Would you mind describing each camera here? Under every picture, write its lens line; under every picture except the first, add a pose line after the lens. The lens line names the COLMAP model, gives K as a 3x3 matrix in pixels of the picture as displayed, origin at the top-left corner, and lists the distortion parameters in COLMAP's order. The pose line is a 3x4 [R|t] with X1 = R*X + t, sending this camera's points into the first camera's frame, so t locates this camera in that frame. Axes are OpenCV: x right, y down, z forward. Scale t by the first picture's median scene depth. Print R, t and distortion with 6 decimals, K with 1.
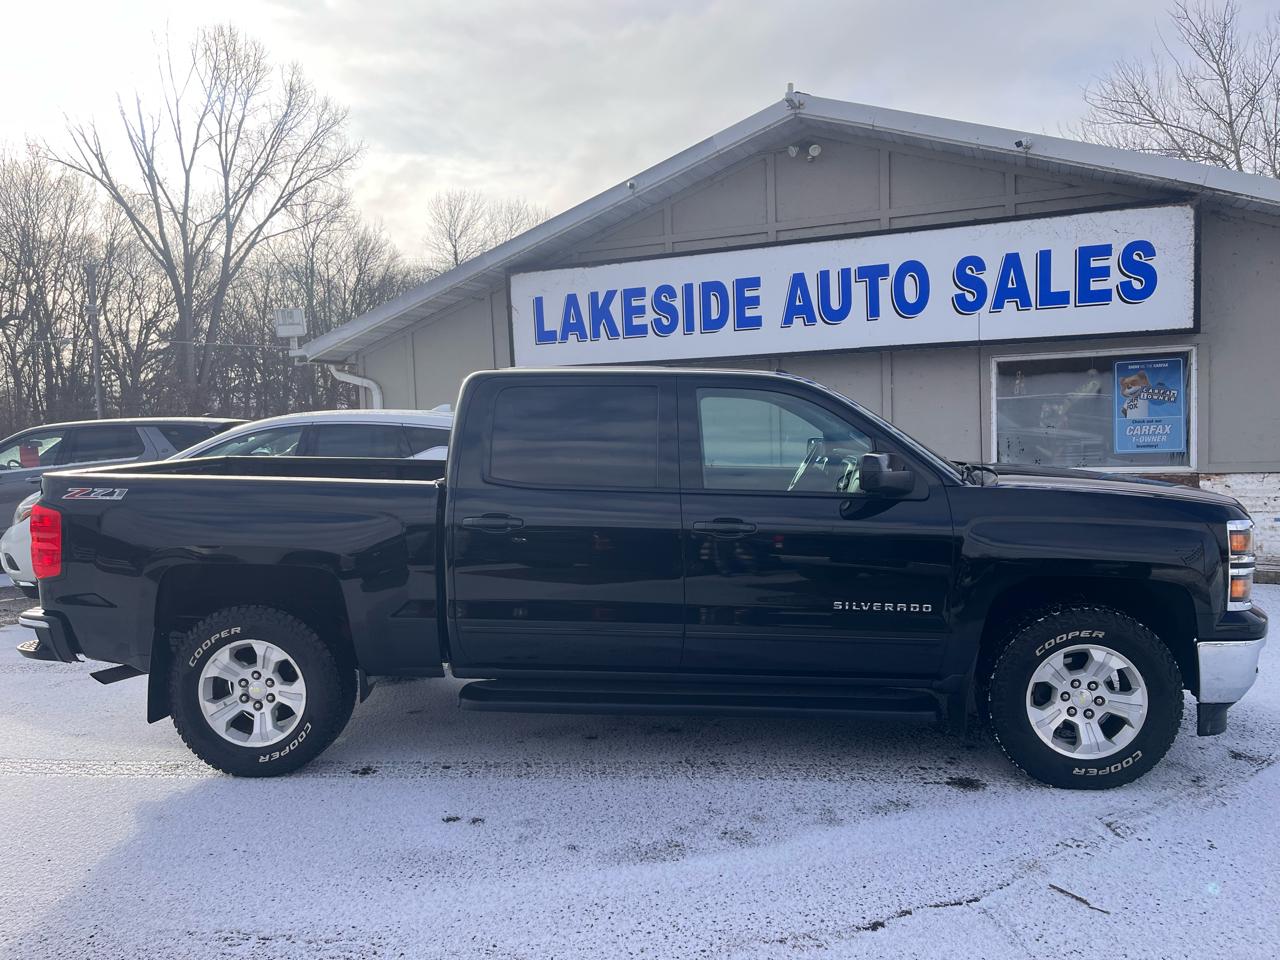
lens RADIAL K [[956.1, 0, 646.2], [0, 956.1, 480.3], [0, 0, 1]] dist [0.061975, -0.079176]
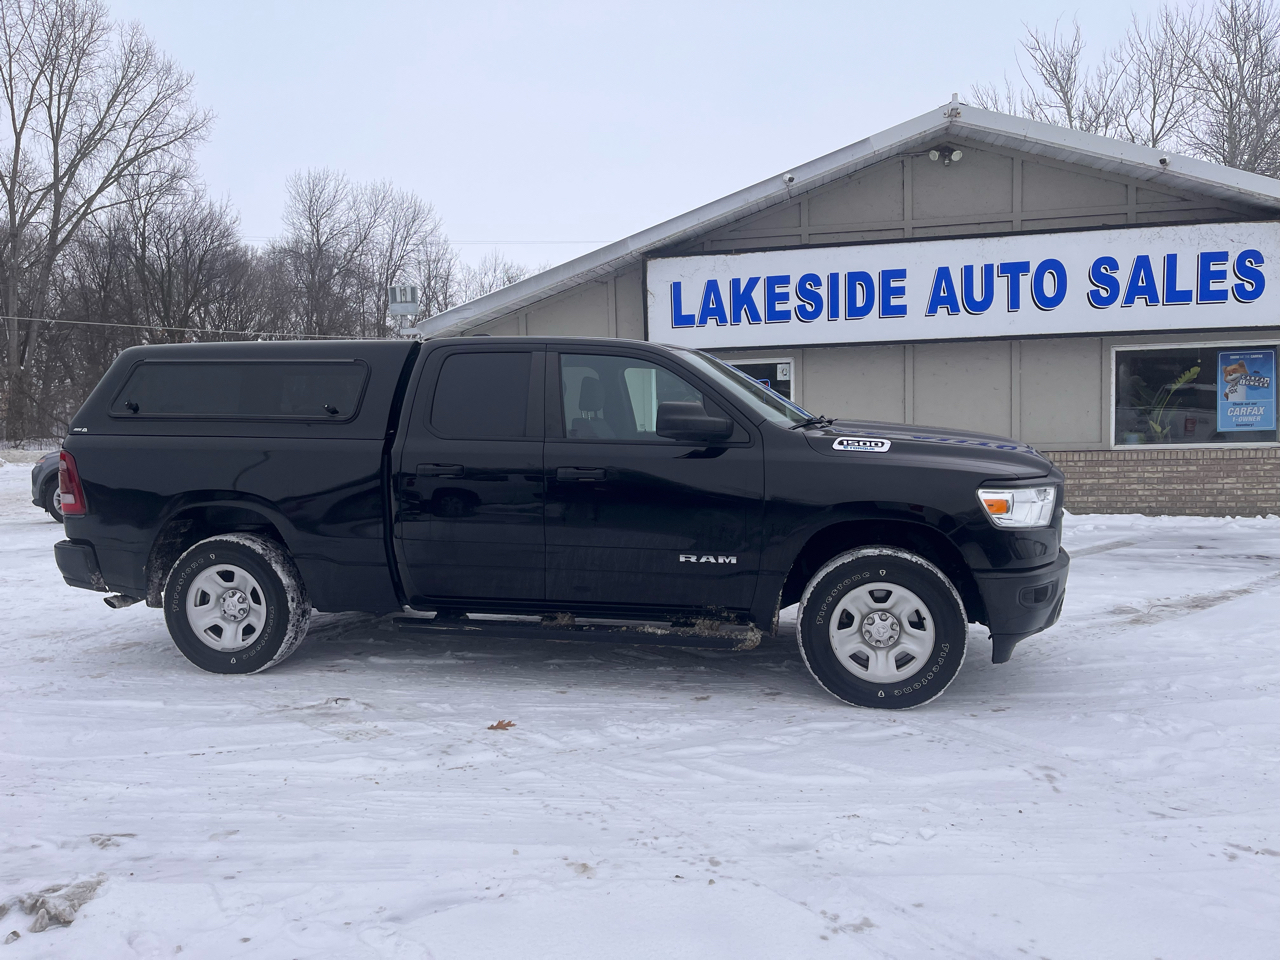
lens RADIAL K [[956.1, 0, 637.9], [0, 956.1, 472.6], [0, 0, 1]] dist [0.061975, -0.079176]
pose [[0.981772, -0.005949, 0.189970, -0.382094], [0.006066, 0.999982, -0.000034, 0.016100], [-0.189966, 0.001186, 0.981790, -0.010126]]
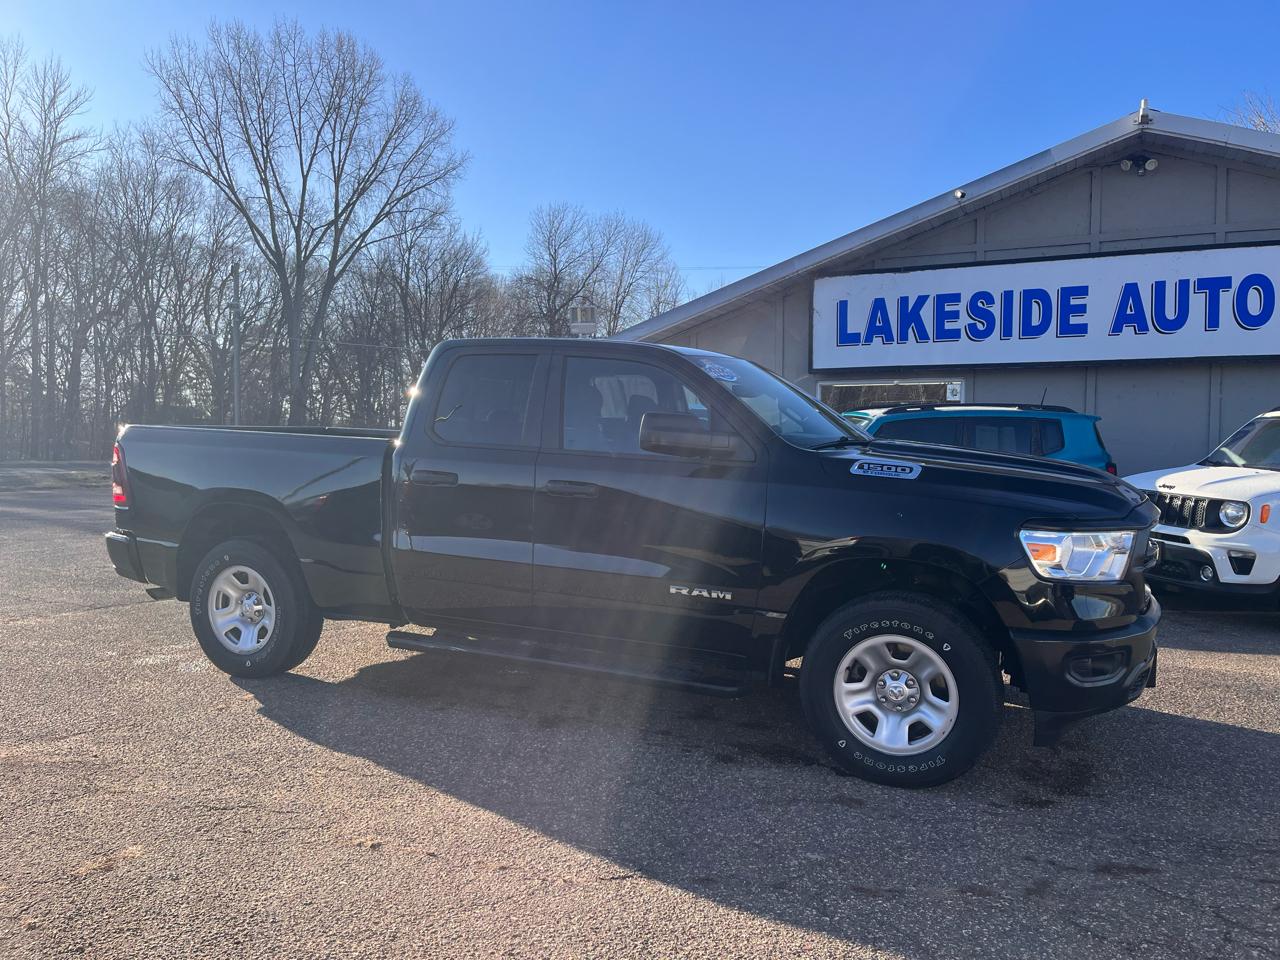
lens RADIAL K [[956.1, 0, 644.2], [0, 956.1, 479.8], [0, 0, 1]] dist [0.061975, -0.079176]
pose [[0.998491, 0.037687, -0.039940, -0.302548], [-0.038326, 0.999147, -0.015357, 0.029065], [0.039327, 0.016865, 0.999084, -0.046093]]
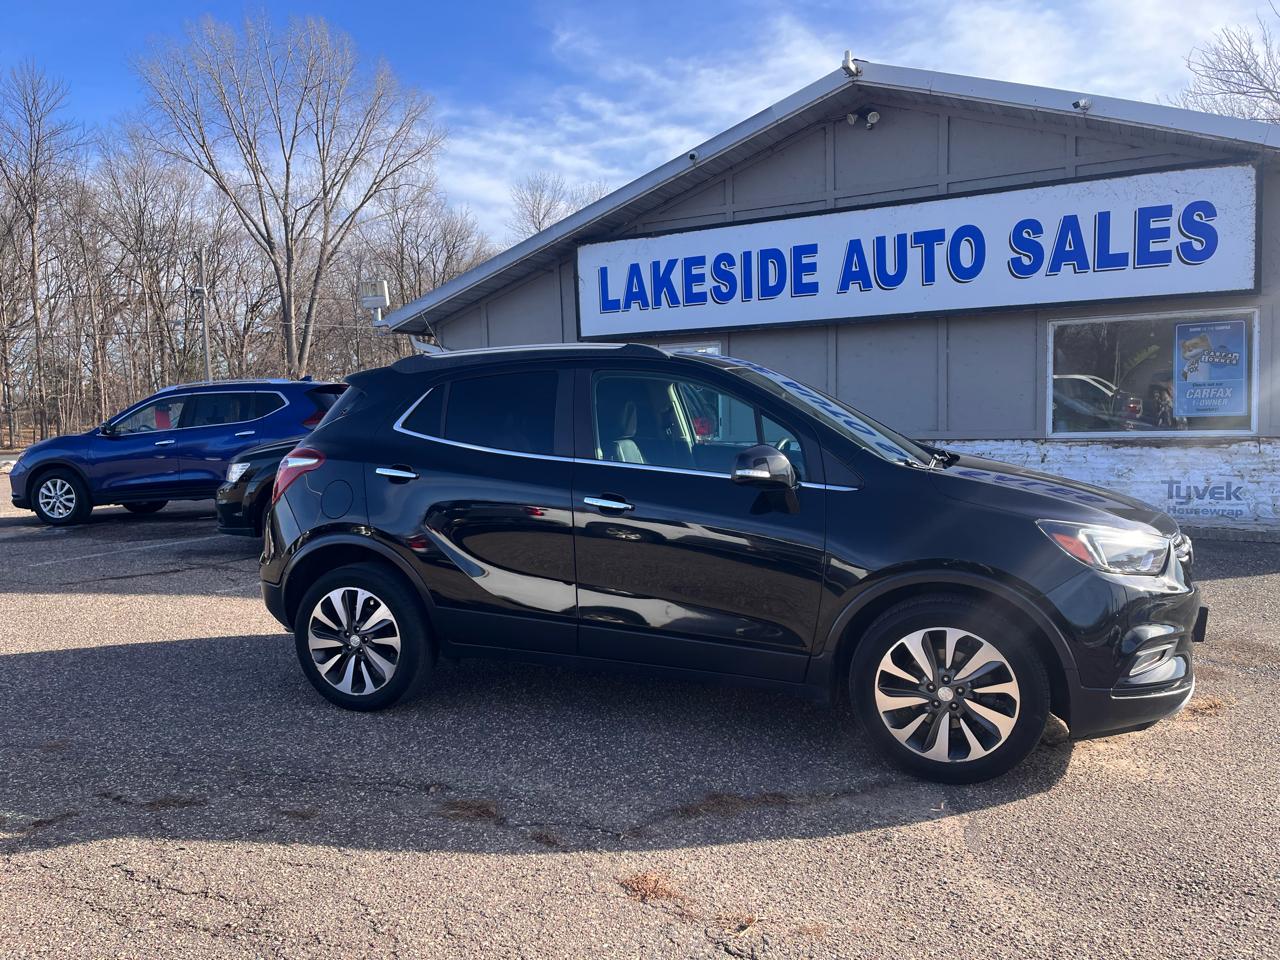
lens RADIAL K [[956.1, 0, 641.0], [0, 956.1, 479.5], [0, 0, 1]] dist [0.061975, -0.079176]
pose [[0.995670, 0.012357, -0.092131, 0.029253], [-0.010897, 0.999807, 0.016335, 0.023591], [0.092315, -0.015261, 0.995613, -0.037264]]
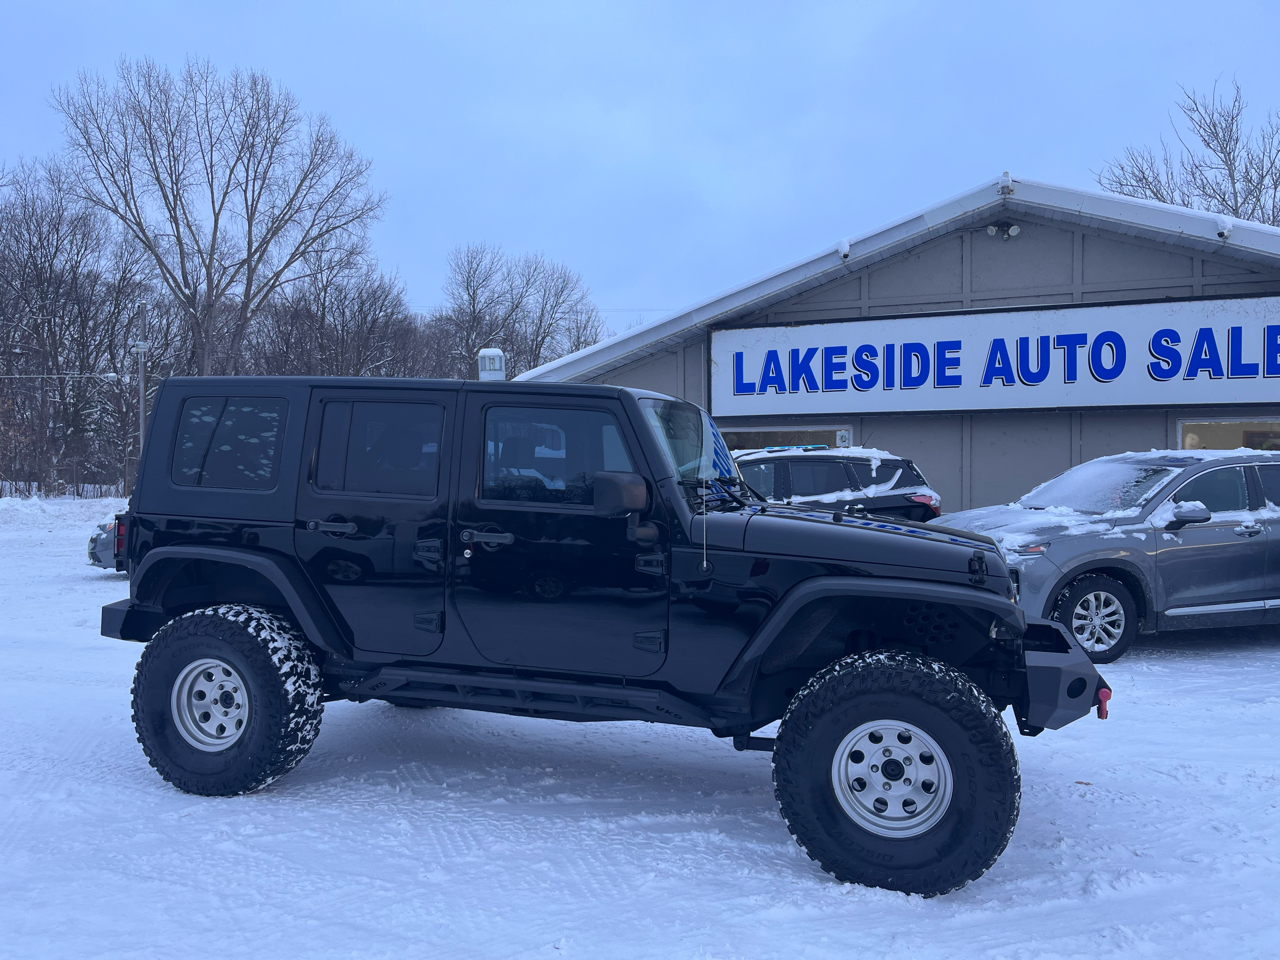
lens RADIAL K [[956.1, 0, 640.2], [0, 956.1, 484.6], [0, 0, 1]] dist [0.061975, -0.079176]
pose [[0.998984, 0.029577, 0.034007, -0.279972], [-0.027795, 0.998274, -0.051739, 0.021024], [-0.035478, 0.050741, 0.998081, -0.084745]]
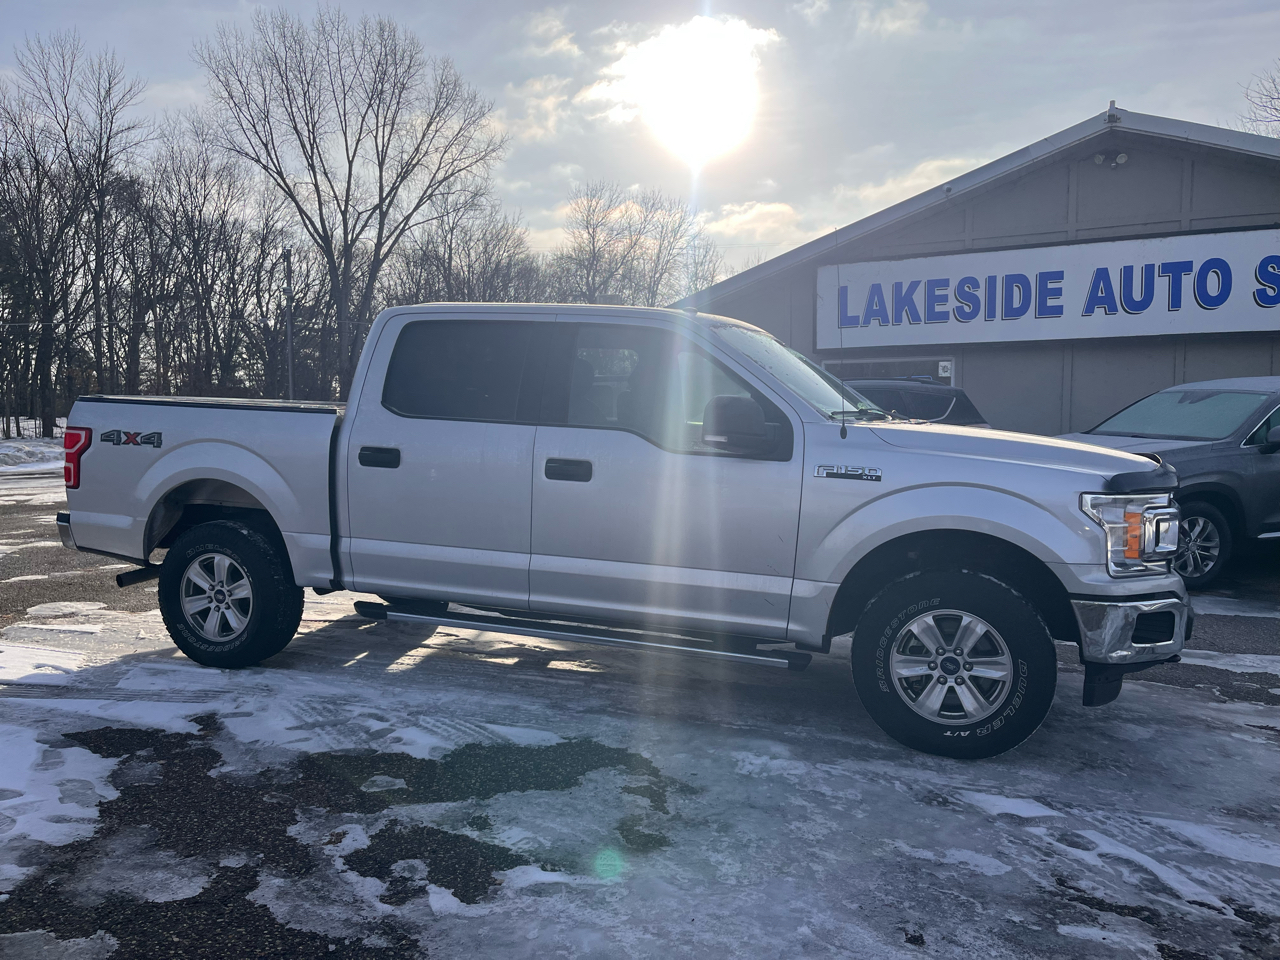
lens RADIAL K [[956.1, 0, 647.3], [0, 956.1, 481.9], [0, 0, 1]] dist [0.061975, -0.079176]
pose [[0.996218, 0.031297, -0.081062, -0.265984], [-0.030221, 0.999439, 0.014460, 0.034054], [0.081469, -0.011955, 0.996604, -0.171862]]
